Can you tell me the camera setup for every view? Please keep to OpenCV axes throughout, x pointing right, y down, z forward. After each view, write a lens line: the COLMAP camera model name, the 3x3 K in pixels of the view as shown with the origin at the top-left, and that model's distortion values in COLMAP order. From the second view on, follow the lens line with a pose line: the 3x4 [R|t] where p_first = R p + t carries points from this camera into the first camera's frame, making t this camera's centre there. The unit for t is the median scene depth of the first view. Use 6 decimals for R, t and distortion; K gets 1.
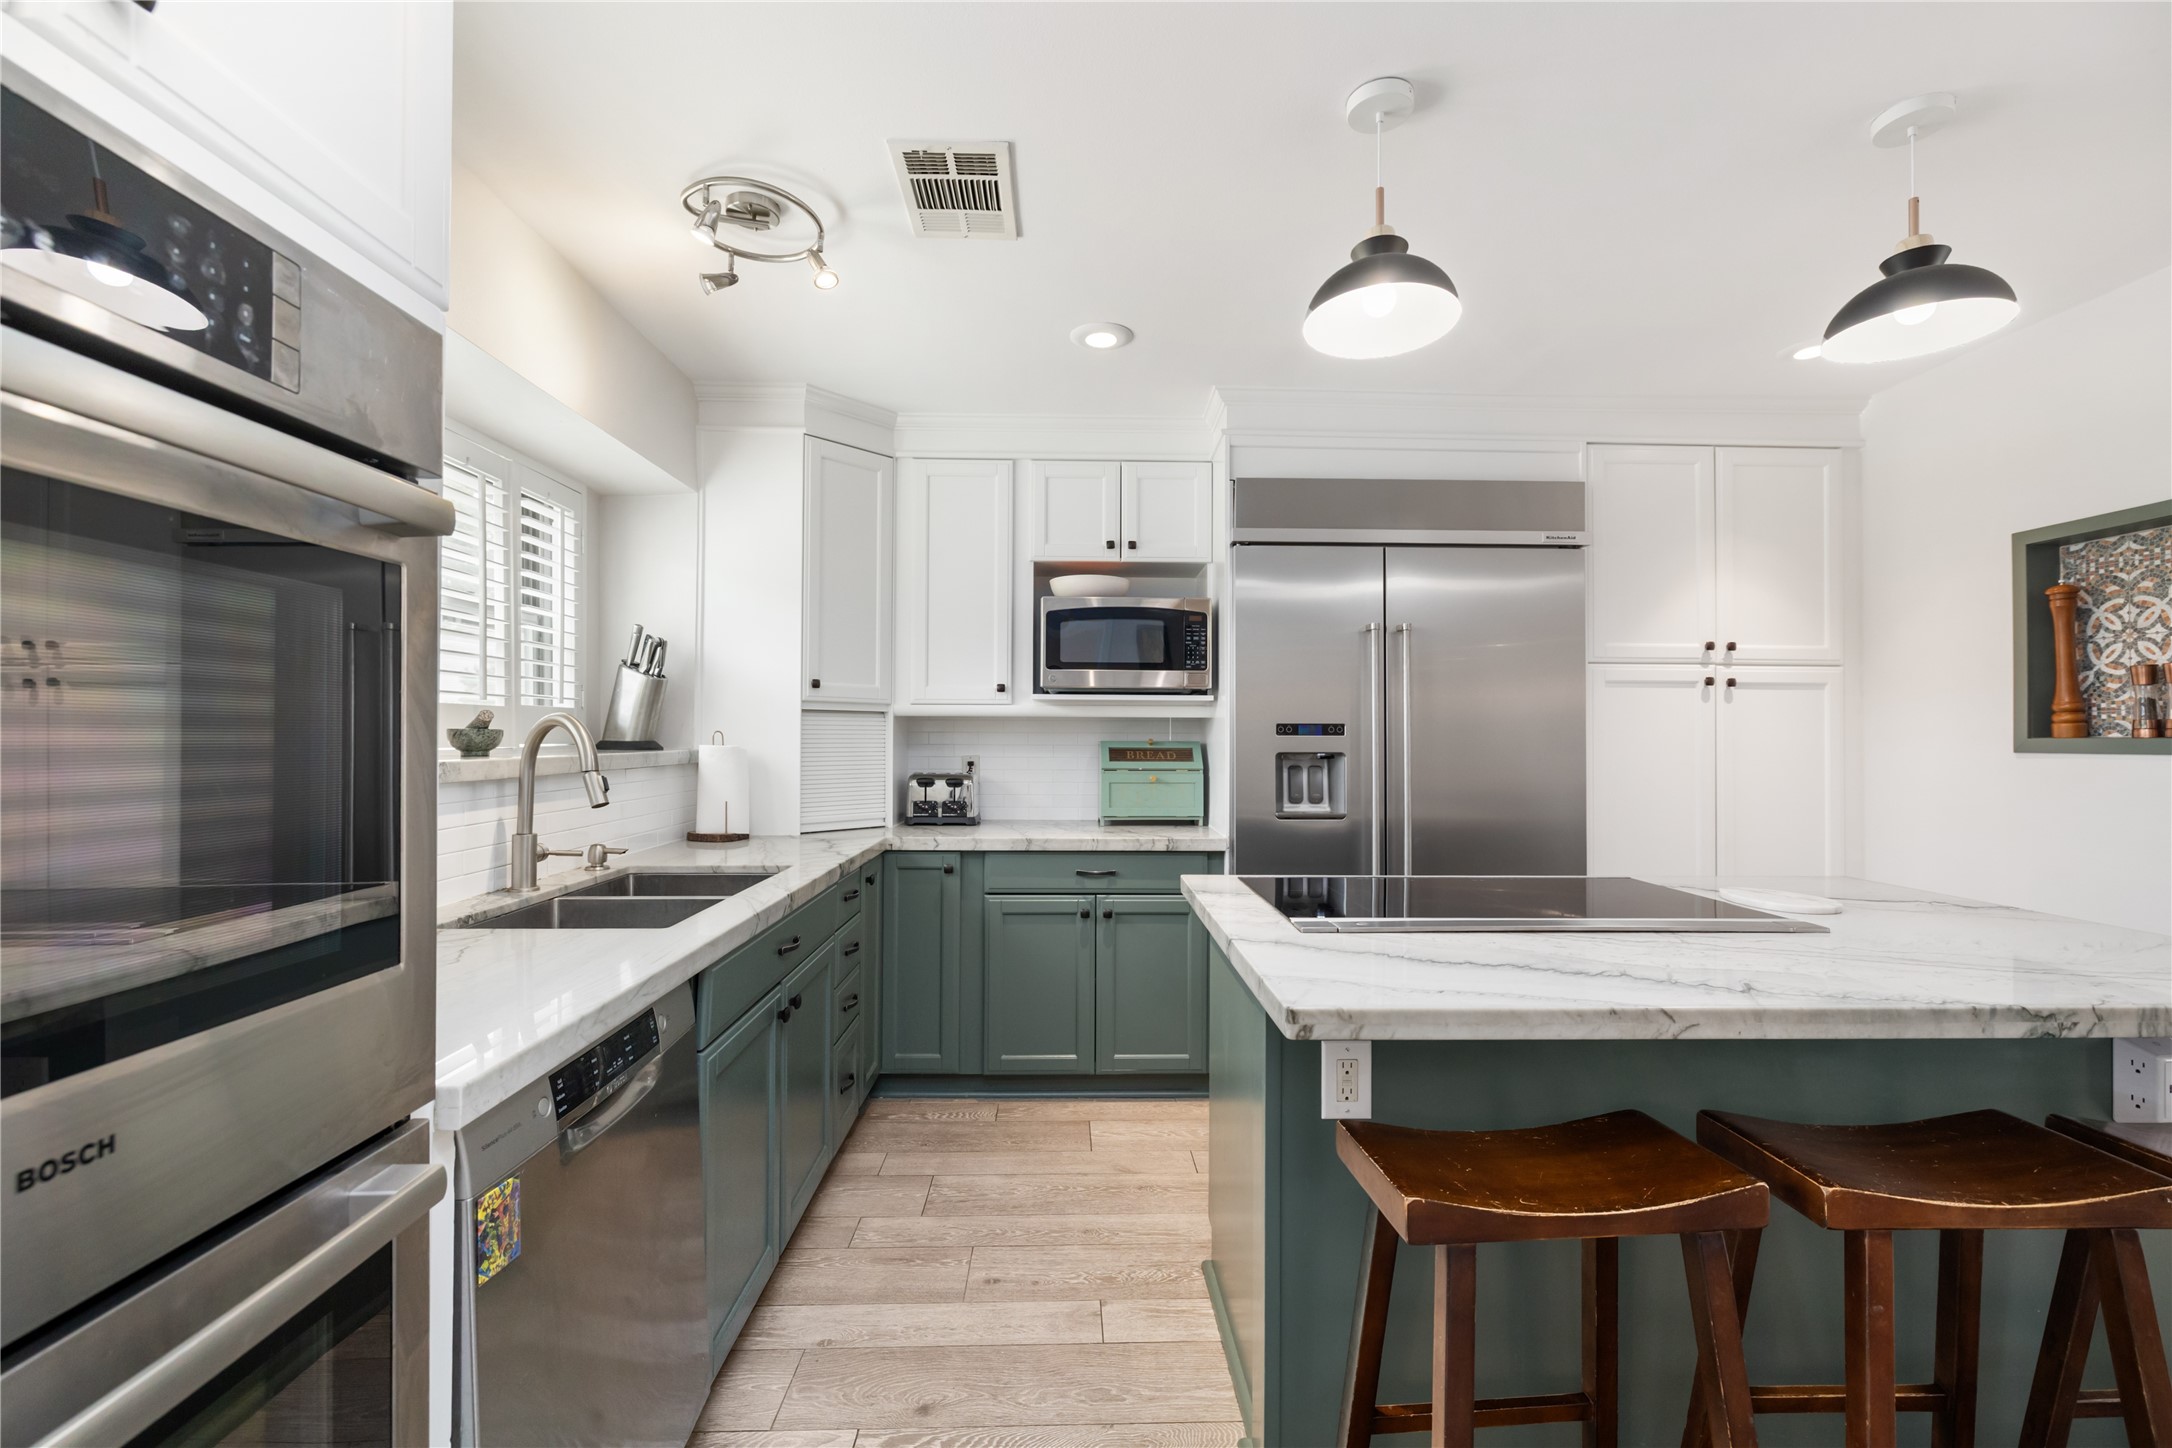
lens RADIAL K [[922.3, 0, 1062.5], [0, 922.3, 723.6], [0, 0, 1]] dist [-0.001923, 0.001595]
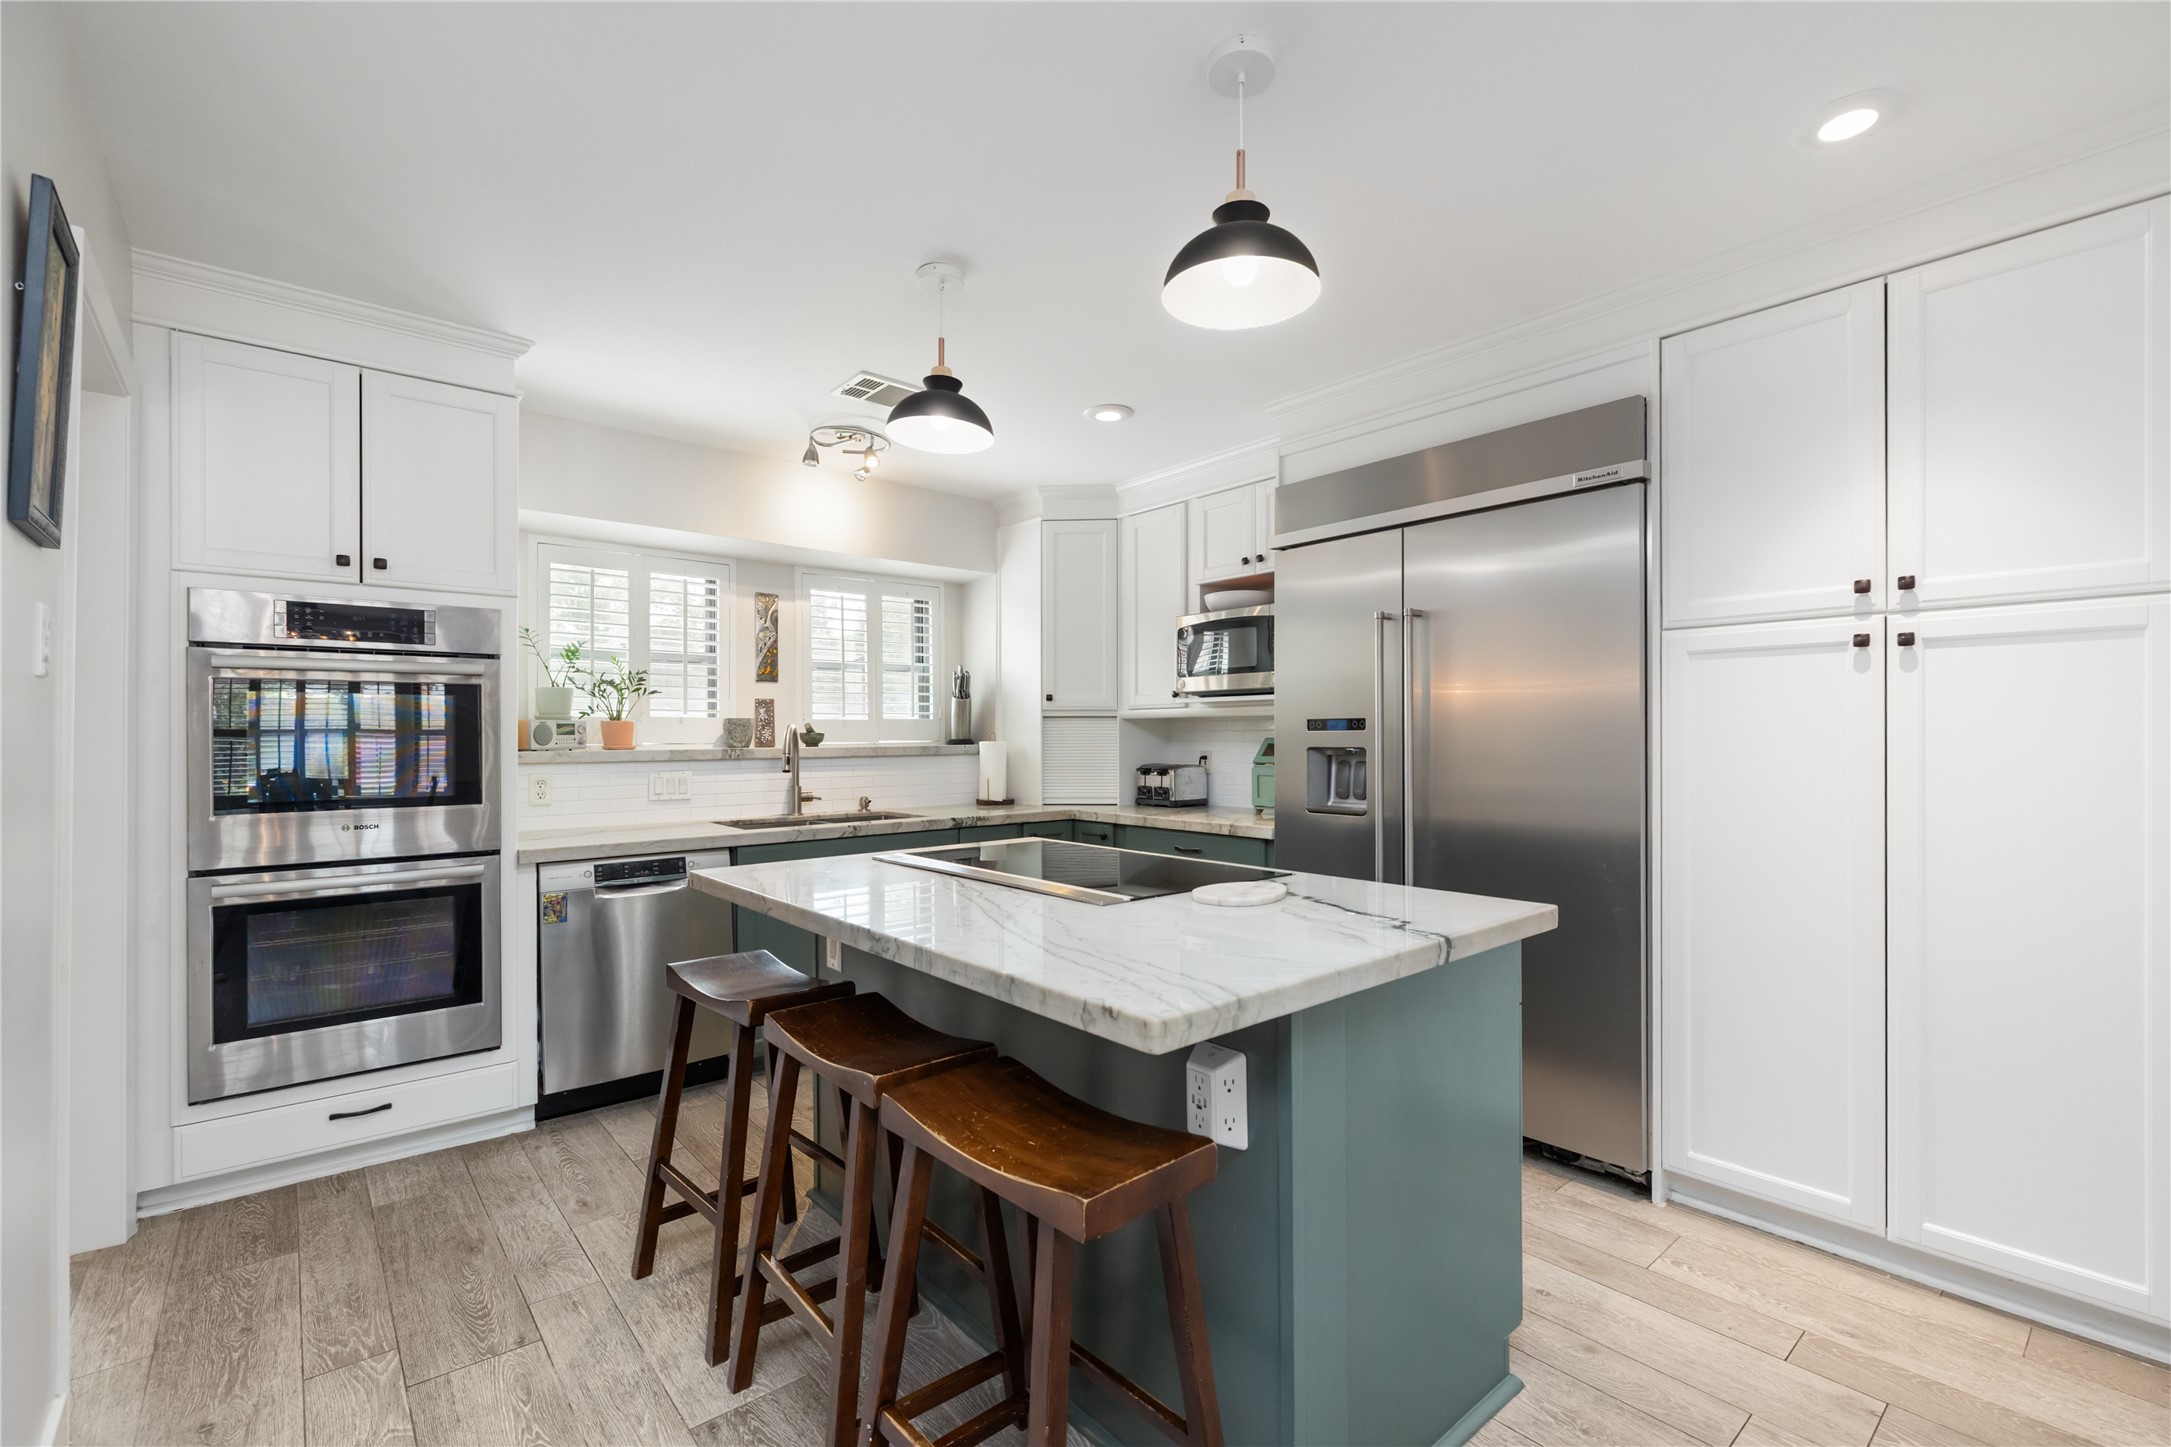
lens RADIAL K [[921.9, 0, 1084.9], [0, 921.9, 738.0], [0, 0, 1]] dist [-0.001923, 0.001595]
pose [[0.636591, -0.006644, -0.771173, 0.856580], [0.017337, 0.999833, 0.005697, 0.010640], [0.771007, -0.016996, 0.636600, 0.150108]]
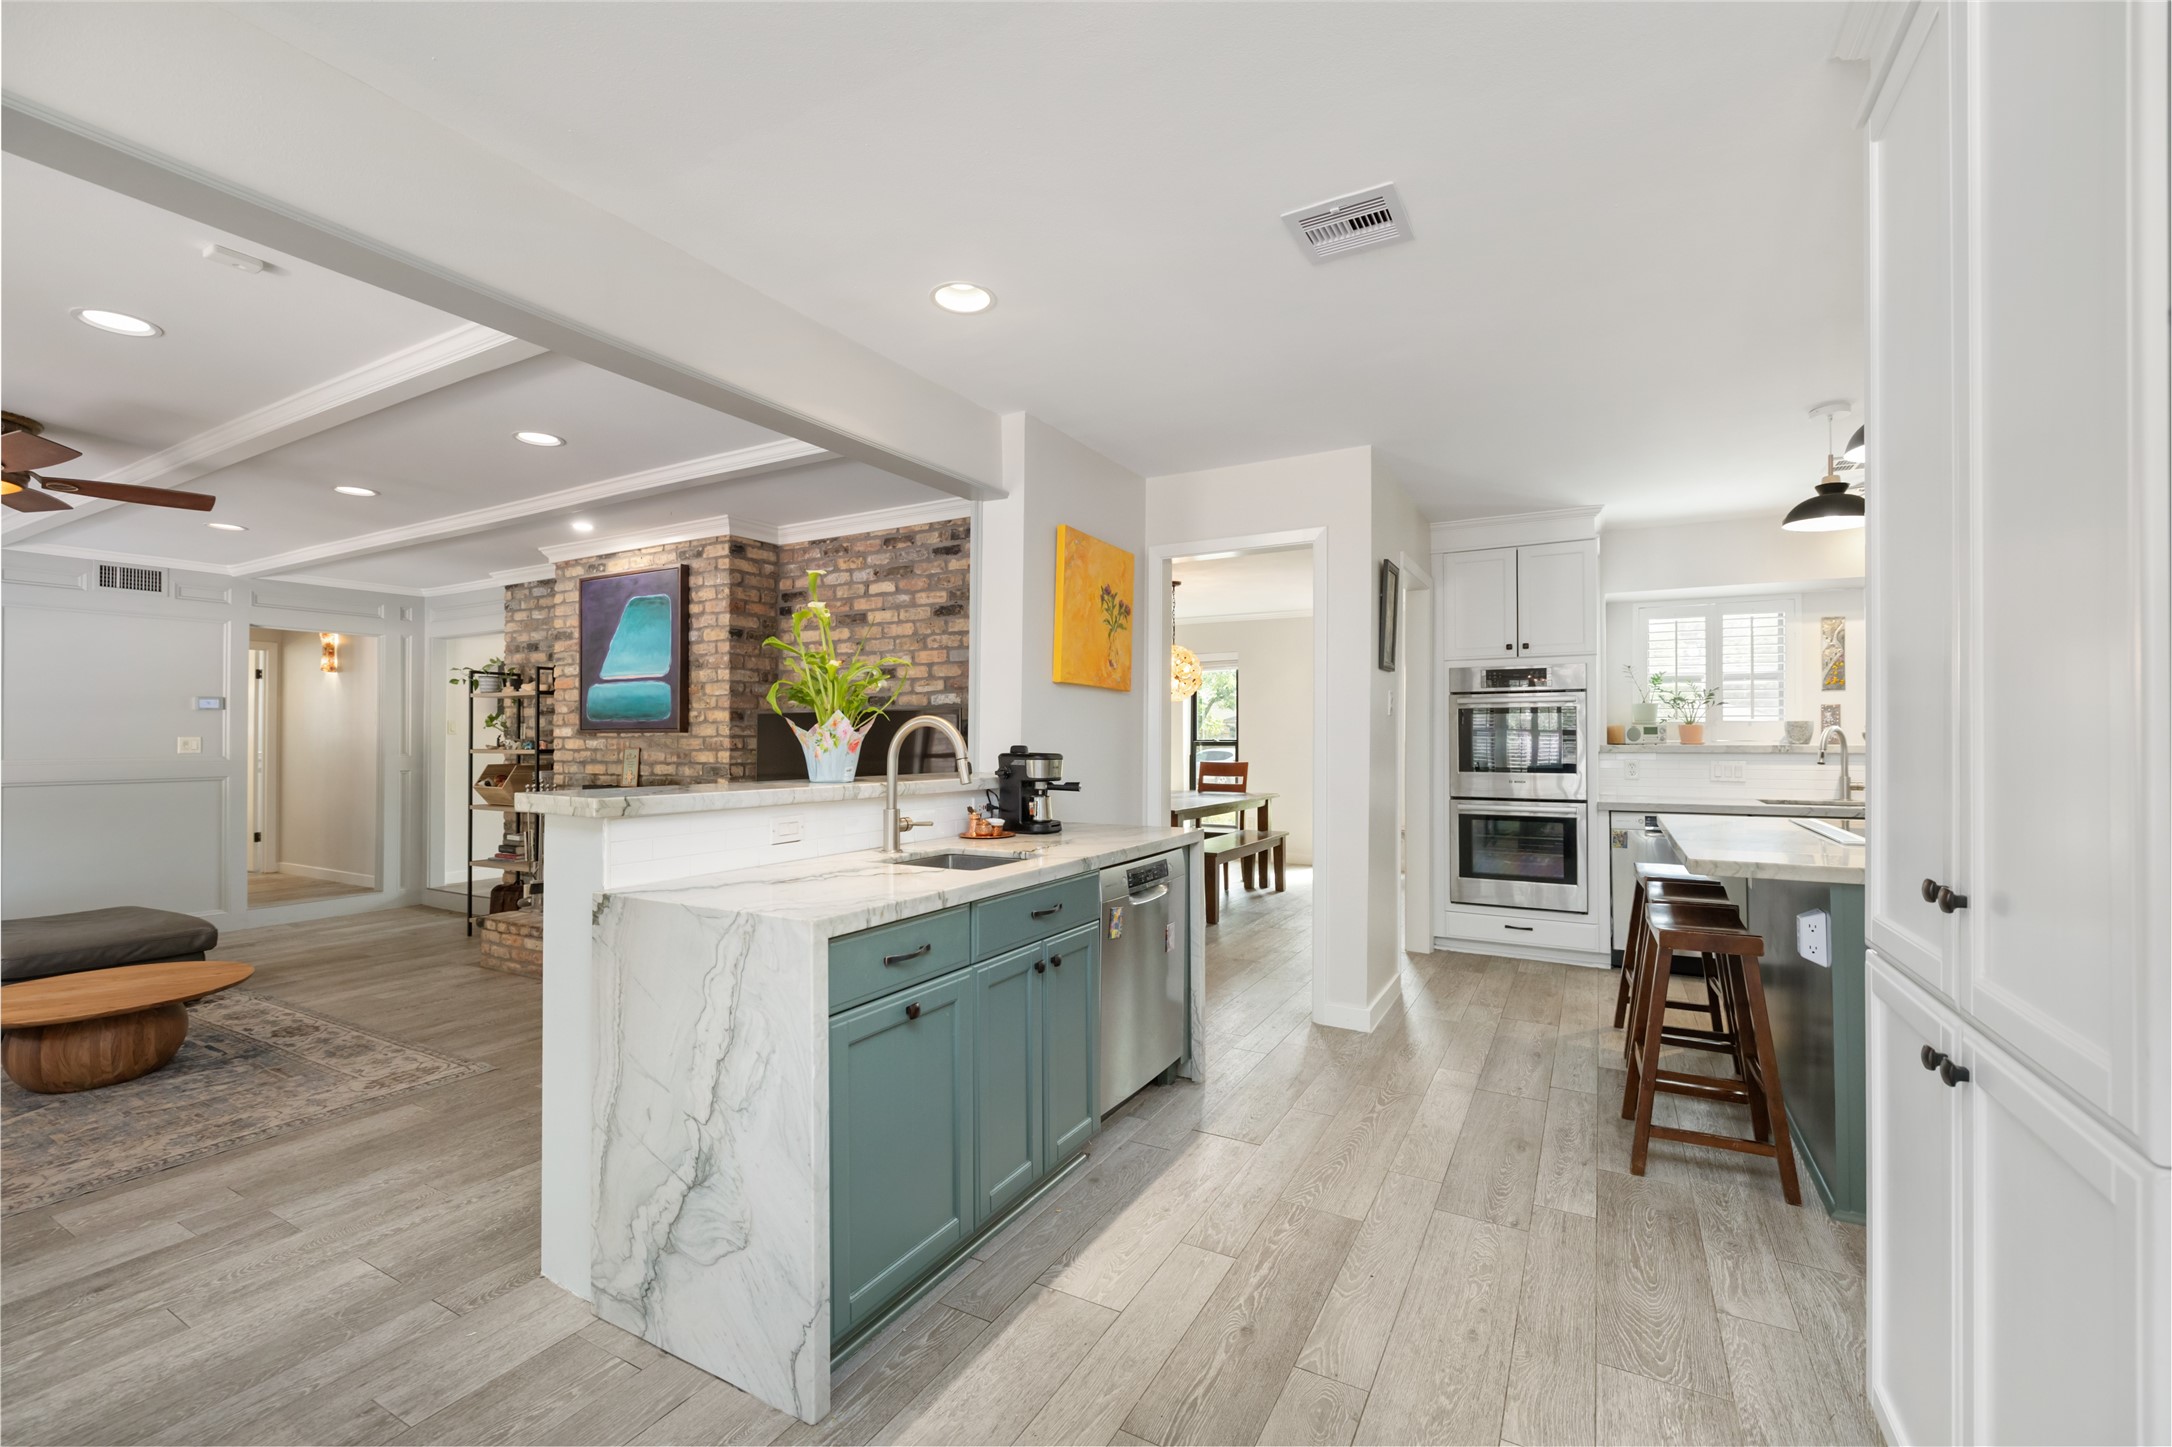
lens RADIAL K [[922.3, 0, 1094.8], [0, 922.3, 722.9], [0, 0, 1]] dist [-0.001923, 0.001595]
pose [[-0.498456, -0.018427, -0.866719, 1.569428], [0.009899, 0.999588, -0.026945, 0.016488], [0.866859, -0.022011, -0.498068, 0.336152]]
